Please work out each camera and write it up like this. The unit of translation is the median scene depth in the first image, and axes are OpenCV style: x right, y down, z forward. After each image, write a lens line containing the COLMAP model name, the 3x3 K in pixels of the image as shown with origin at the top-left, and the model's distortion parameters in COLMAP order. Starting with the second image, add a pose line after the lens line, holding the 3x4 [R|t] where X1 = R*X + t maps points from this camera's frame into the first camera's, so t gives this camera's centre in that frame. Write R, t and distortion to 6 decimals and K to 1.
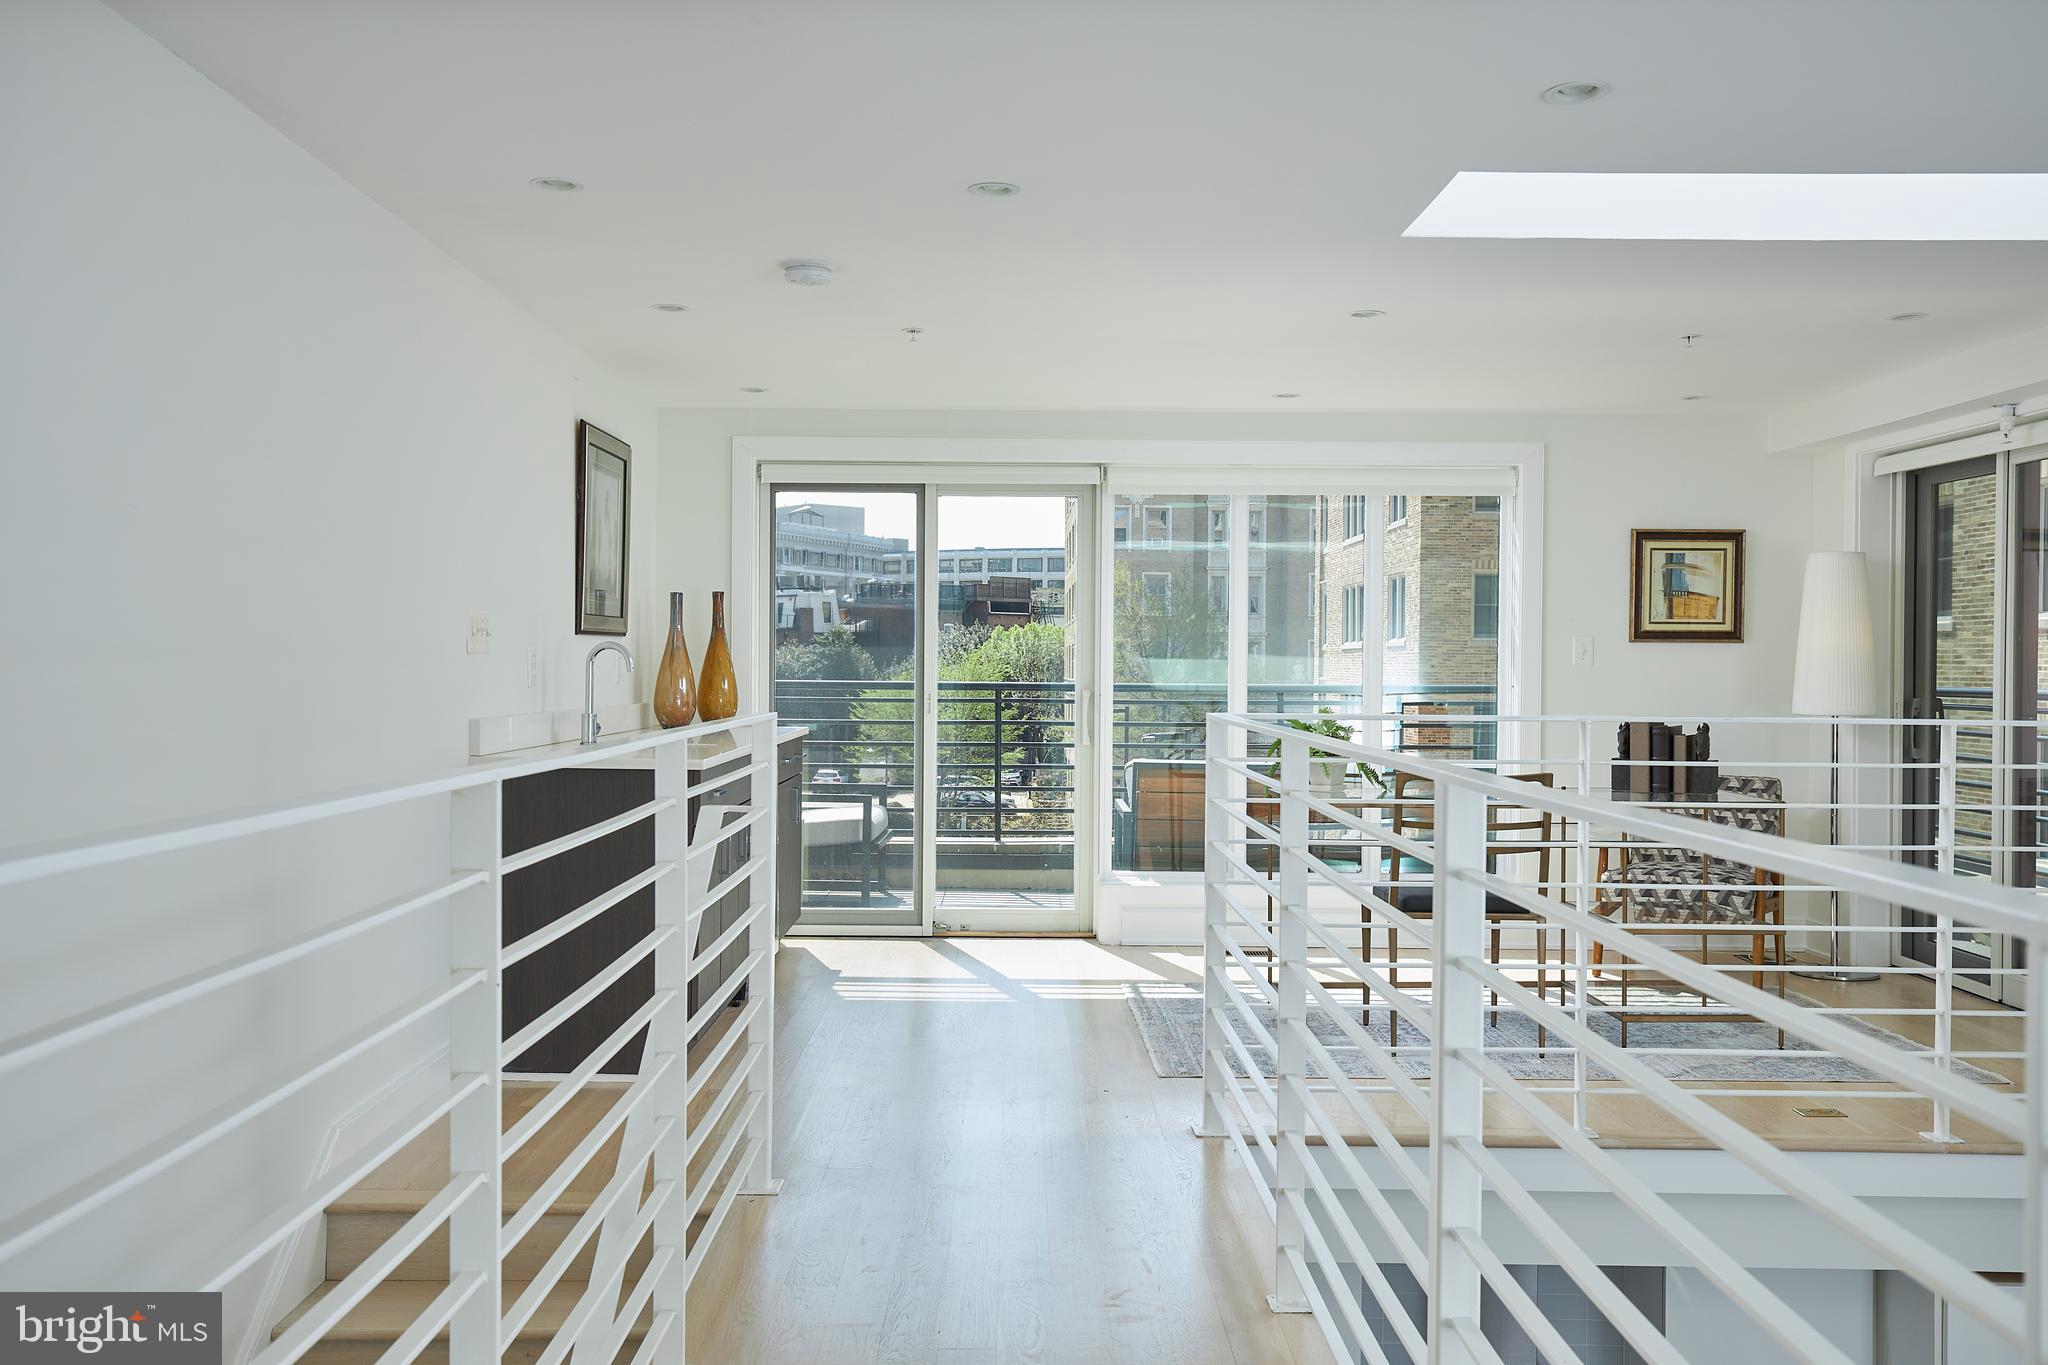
lens RADIAL K [[1826.6, 0, 1019.4], [0, 1826.6, 685.4], [0, 0, 1]] dist [0.015407, 0.005622]
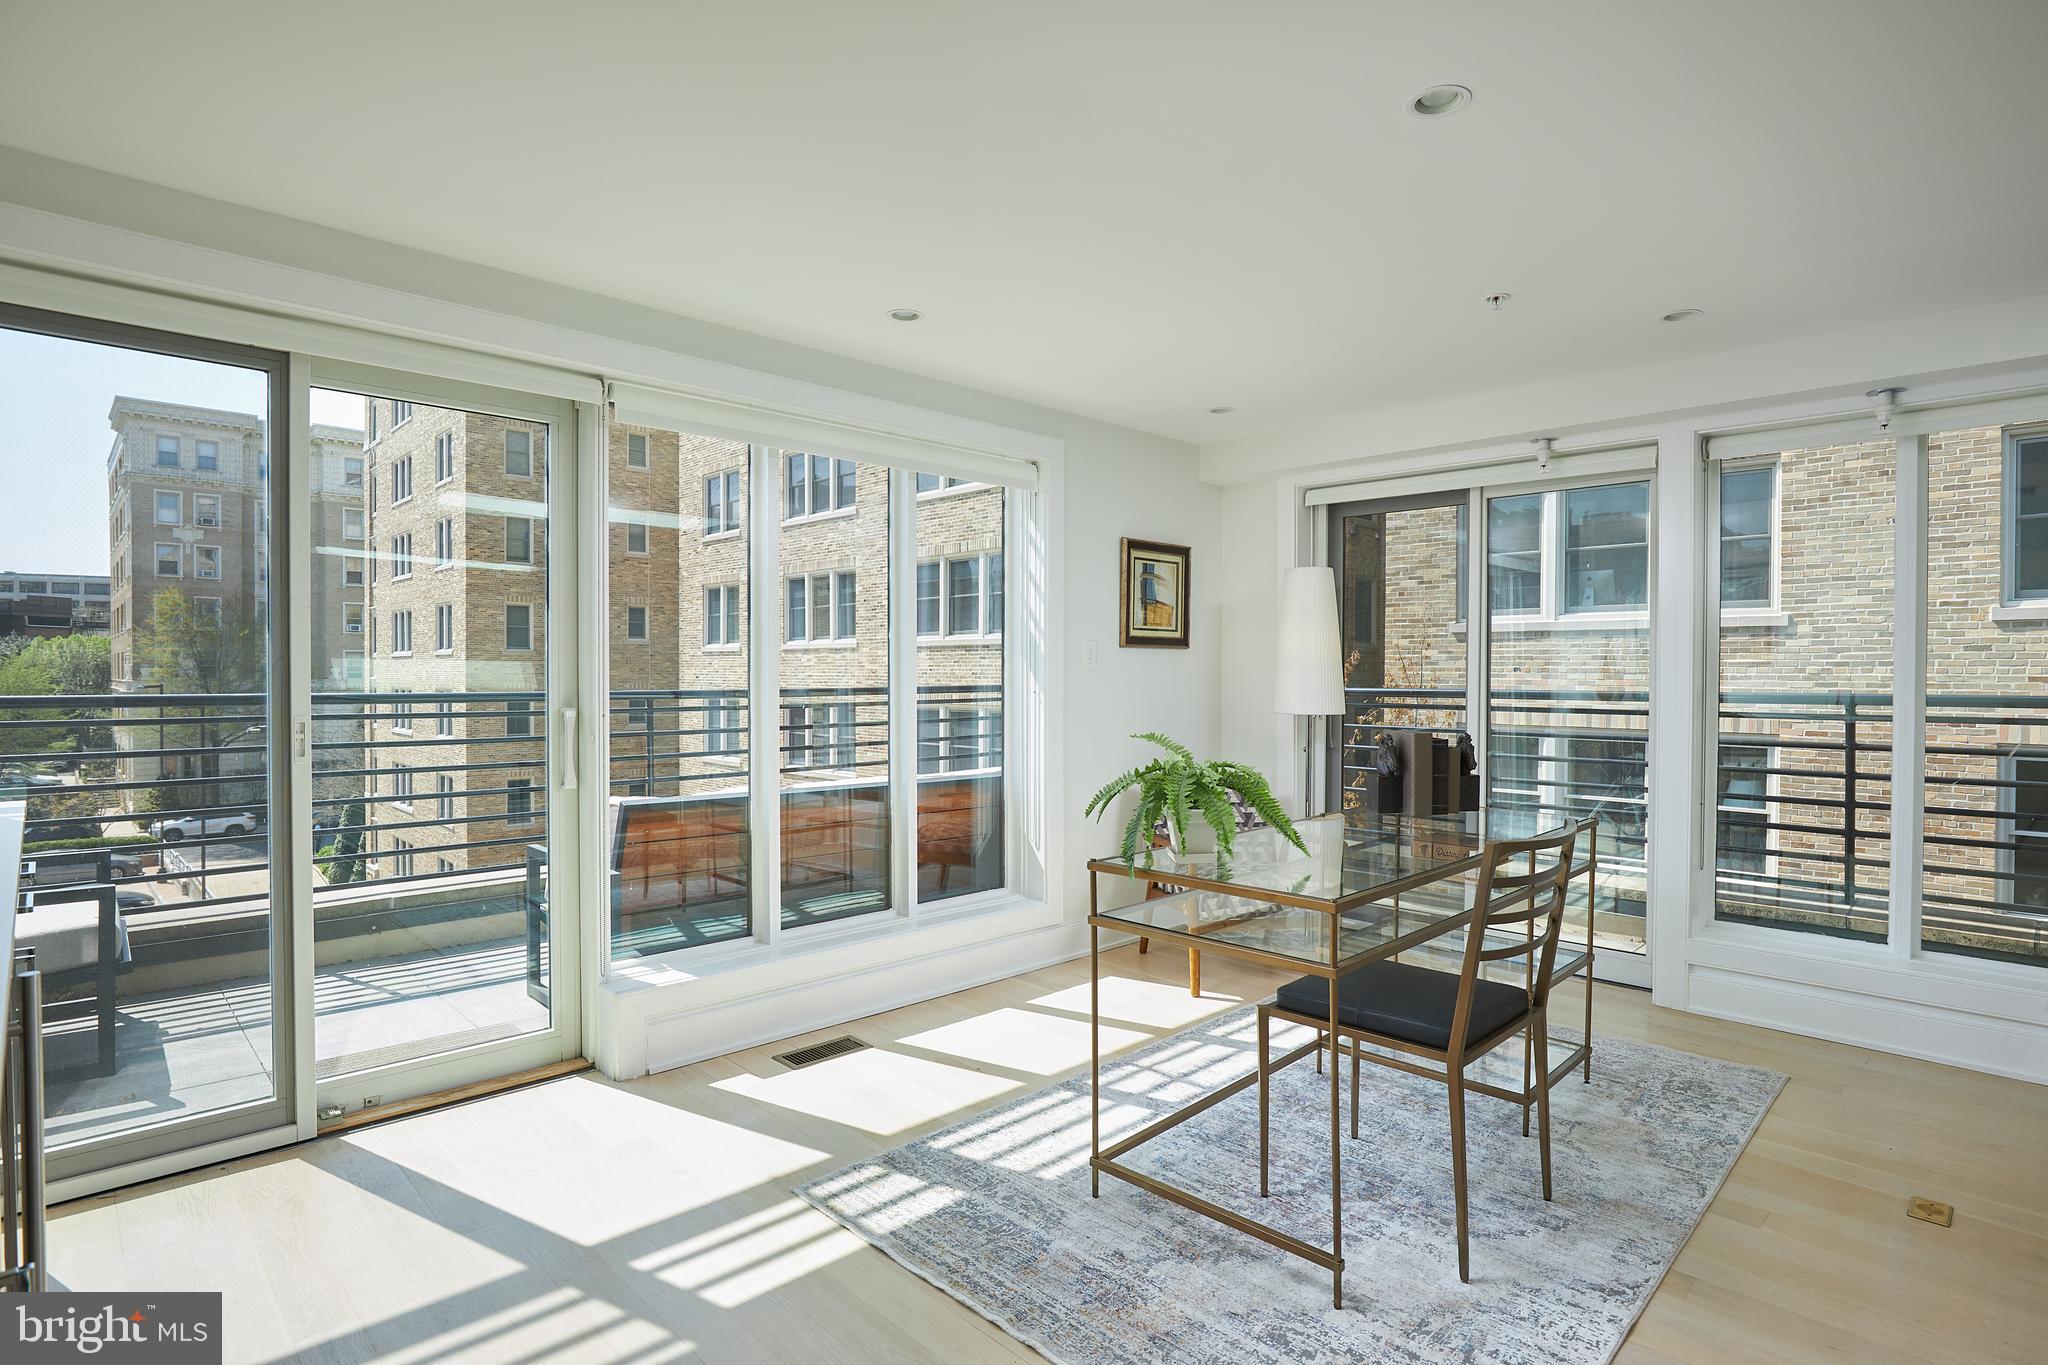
lens RADIAL K [[1042.4, 0, 1024.5], [0, 1042.4, 686.0], [0, 0, 1]] dist [-0.021102, 0.002669]
pose [[0.721038, -0.013632, 0.692761, -0.110047], [0.009188, 0.999907, 0.010114, -0.007998], [-0.692834, -0.000927, 0.721096, 0.604500]]
